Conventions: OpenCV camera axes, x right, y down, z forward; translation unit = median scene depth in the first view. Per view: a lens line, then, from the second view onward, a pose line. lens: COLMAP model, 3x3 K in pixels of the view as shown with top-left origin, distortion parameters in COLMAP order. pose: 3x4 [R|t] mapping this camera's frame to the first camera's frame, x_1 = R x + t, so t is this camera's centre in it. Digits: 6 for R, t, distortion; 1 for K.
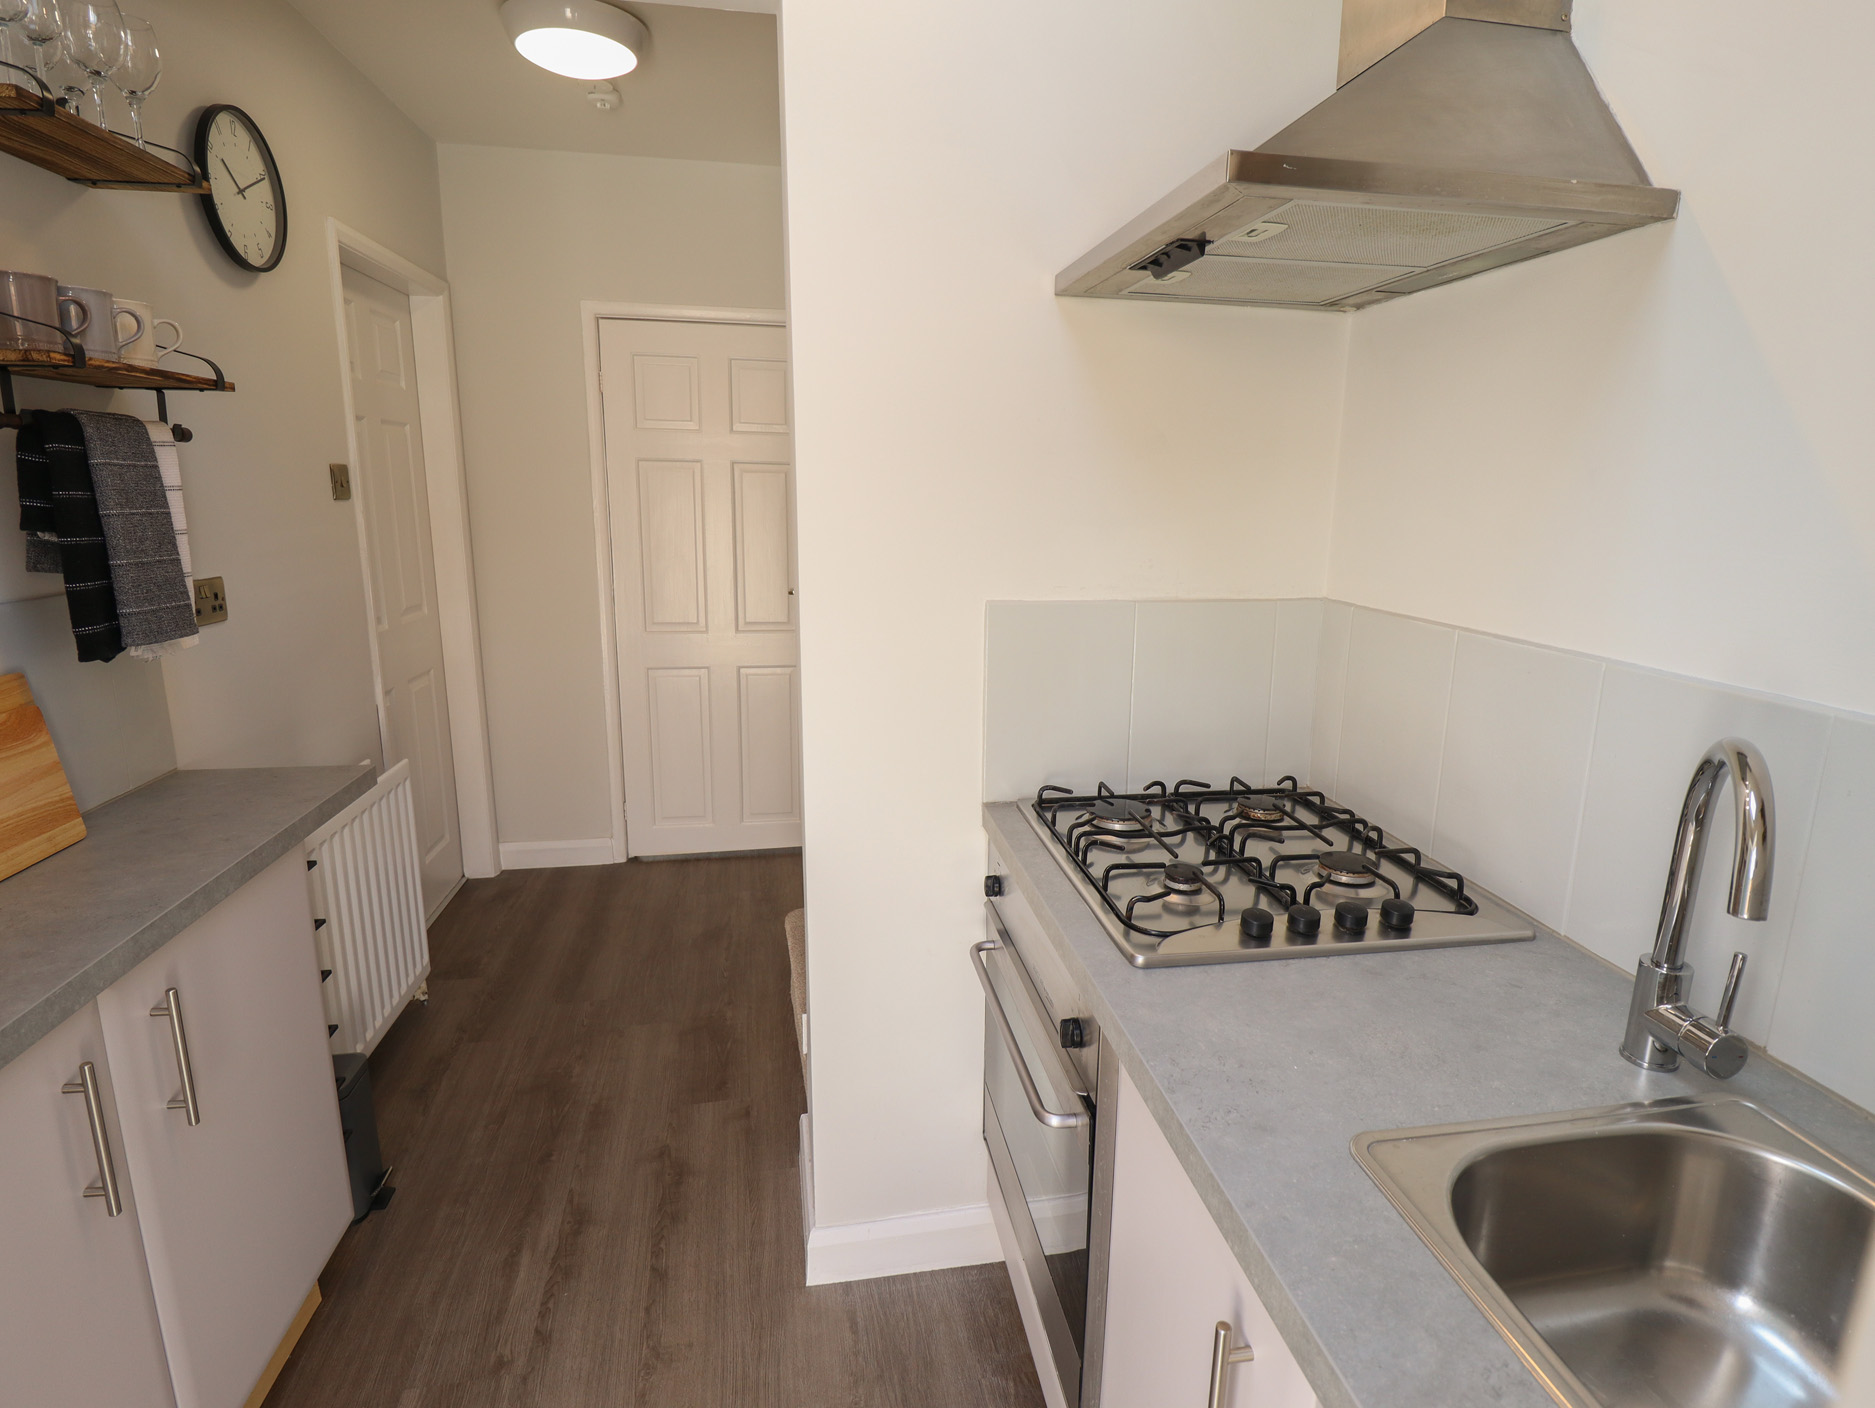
lens RADIAL K [[980.5, 0, 961.4], [0, 980.5, 687.7], [0, 0, 1]] dist [-0.006063, -0.008256]
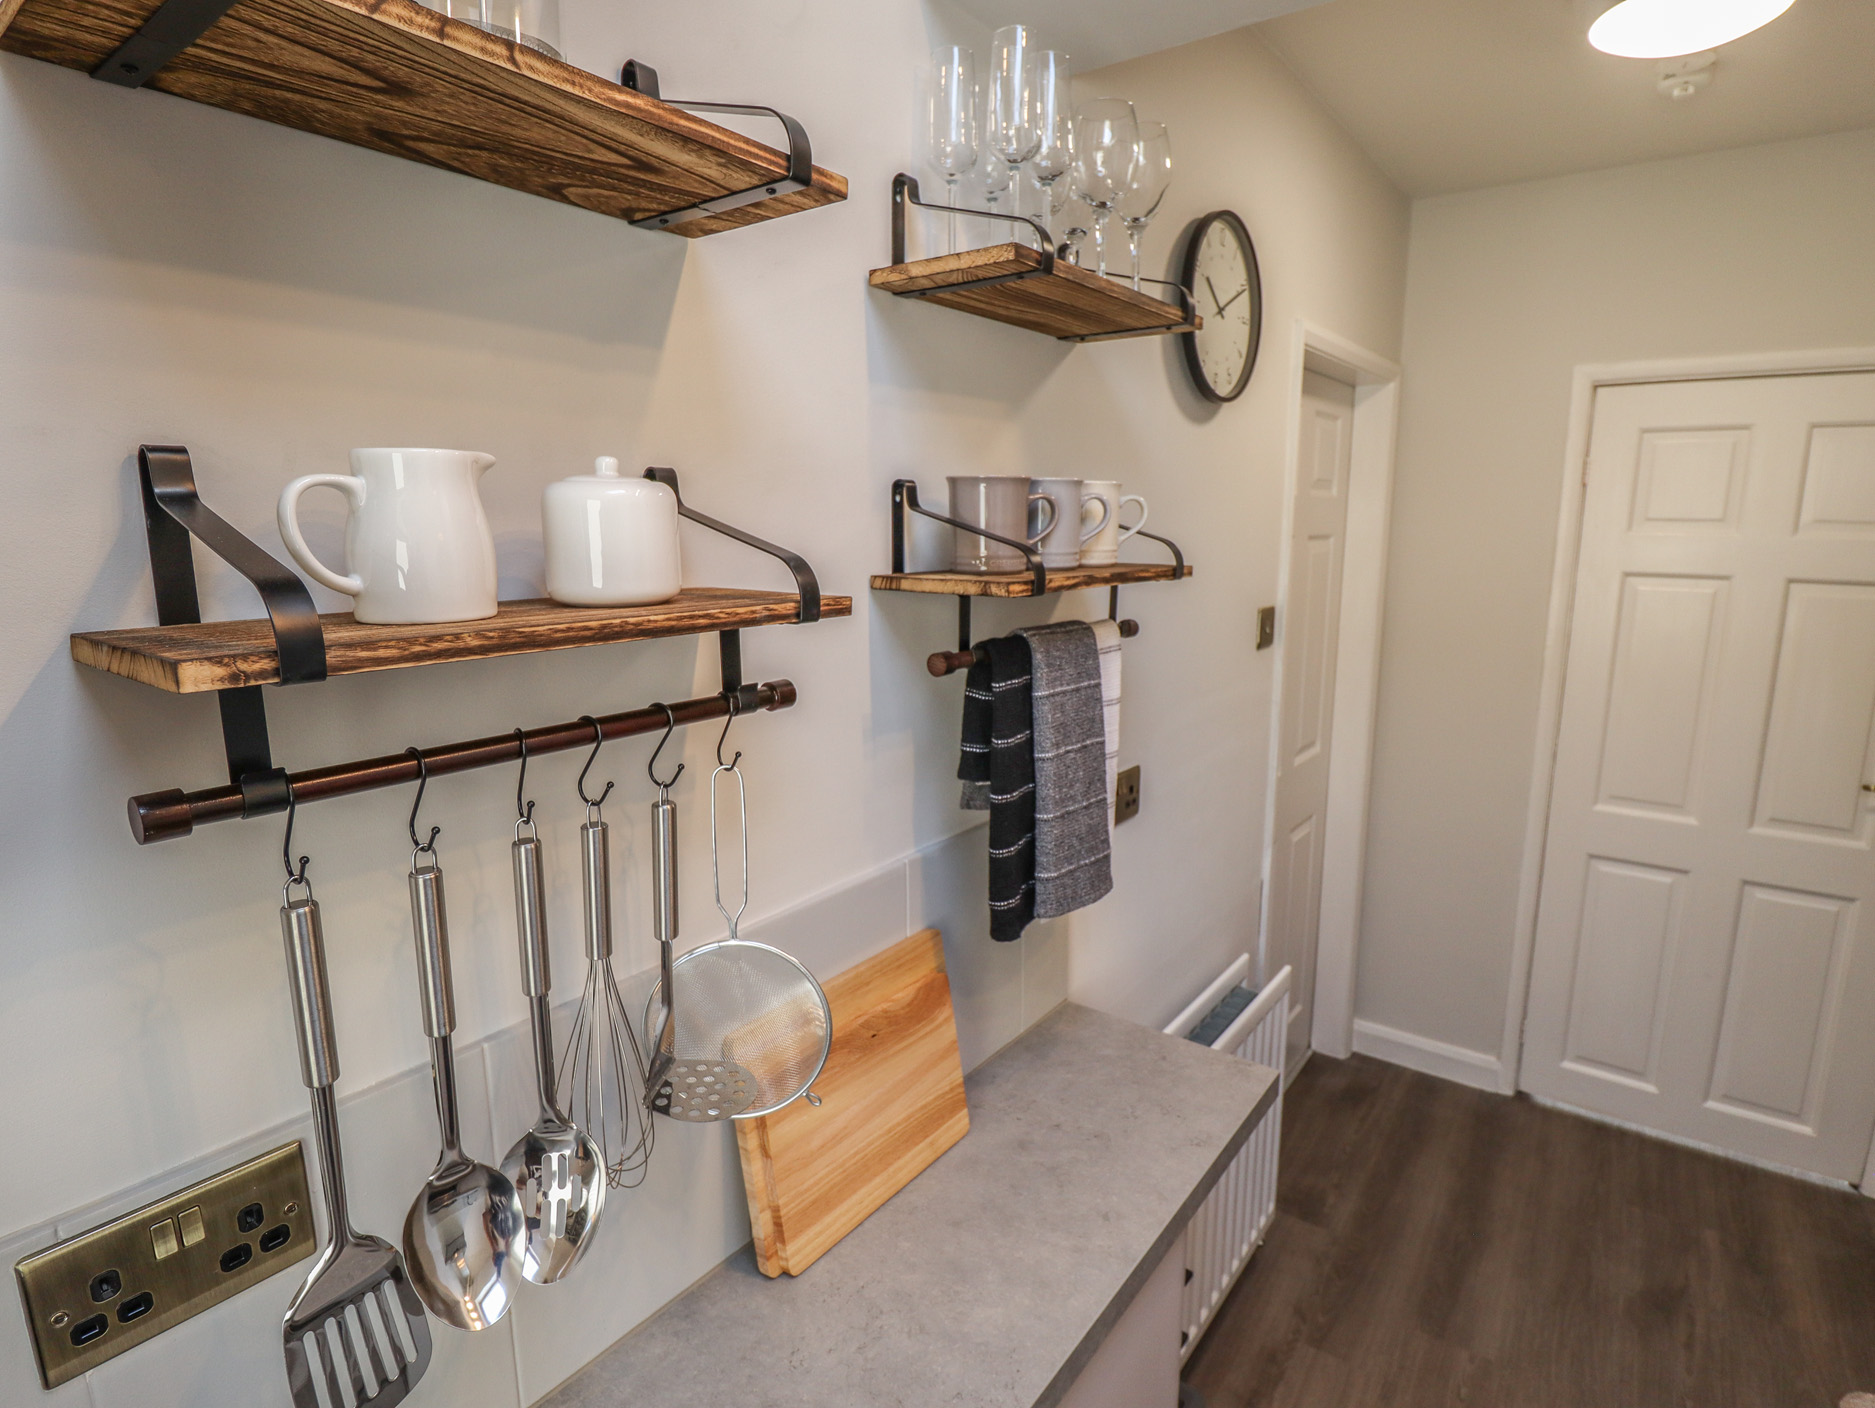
lens RADIAL K [[1000.8, 0, 944.7], [0, 1000.8, 695.8], [0, 0, 1]] dist [0.000490, -0.017033]
pose [[0.681563, 0.109870, -0.723464, -0.317278], [-0.138876, 0.990117, 0.019533, -0.216287], [0.718460, 0.087159, 0.690086, 0.340565]]
